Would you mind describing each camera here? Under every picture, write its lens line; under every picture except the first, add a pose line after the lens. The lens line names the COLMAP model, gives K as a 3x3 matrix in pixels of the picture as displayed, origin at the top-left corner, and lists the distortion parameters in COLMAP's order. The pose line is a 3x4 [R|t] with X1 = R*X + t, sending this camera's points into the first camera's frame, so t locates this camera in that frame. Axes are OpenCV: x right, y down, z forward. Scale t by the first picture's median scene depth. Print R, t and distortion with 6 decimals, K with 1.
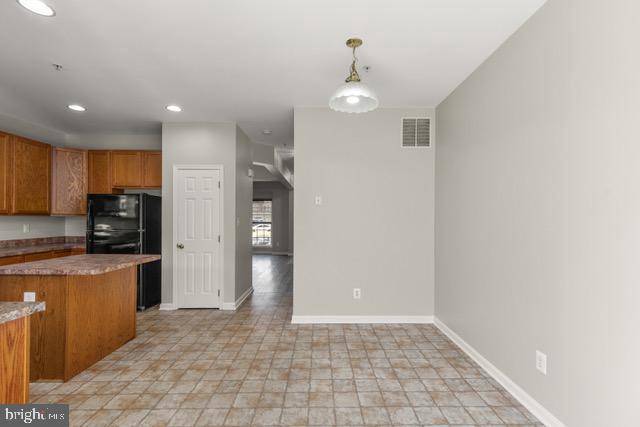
lens RADIAL K [[286.6, 0, 331.7], [0, 286.6, 222.3], [0, 0, 1]] dist [-0.000797, -0.001170]
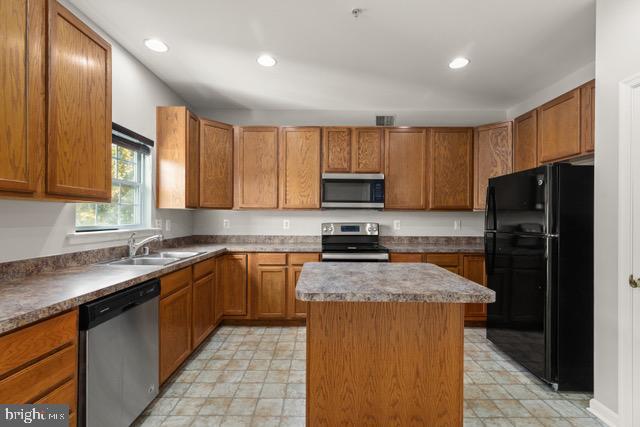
lens RADIAL K [[286.6, 0, 320.7], [0, 286.6, 215.5], [0, 0, 1]] dist [-0.000797, -0.001170]
pose [[-0.046546, -0.003736, -0.998909, -0.116805], [-0.021306, 0.999769, -0.002747, 0.001617], [0.998689, 0.021155, -0.046614, 0.579666]]
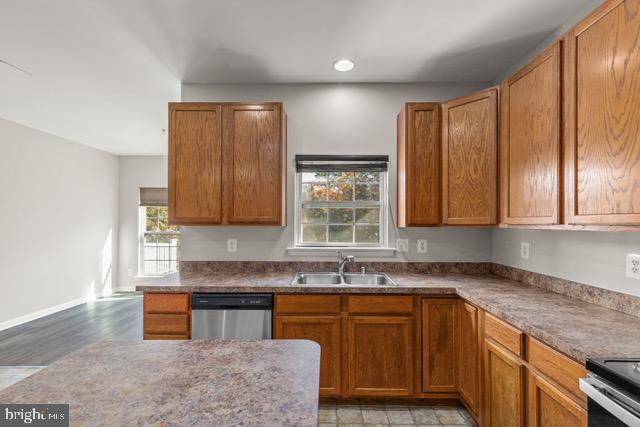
lens RADIAL K [[286.6, 0, 320.1], [0, 286.6, 218.8], [0, 0, 1]] dist [-0.000797, -0.001170]
pose [[-0.998280, -0.000961, 0.058613, -0.658414], [-0.000785, 0.999995, 0.003039, -0.028211], [-0.058615, 0.002988, -0.998276, 0.793750]]
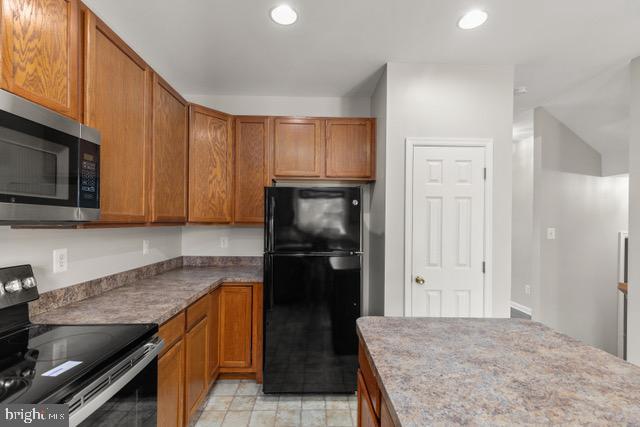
lens RADIAL K [[286.6, 0, 320.3], [0, 286.6, 219.0], [0, 0, 1]] dist [-0.000797, -0.001170]
pose [[0.999838, 0.010111, -0.014886, -0.688117], [-0.010477, 0.999639, -0.024753, -0.022958], [0.014631, 0.024905, 0.999583, 0.419708]]
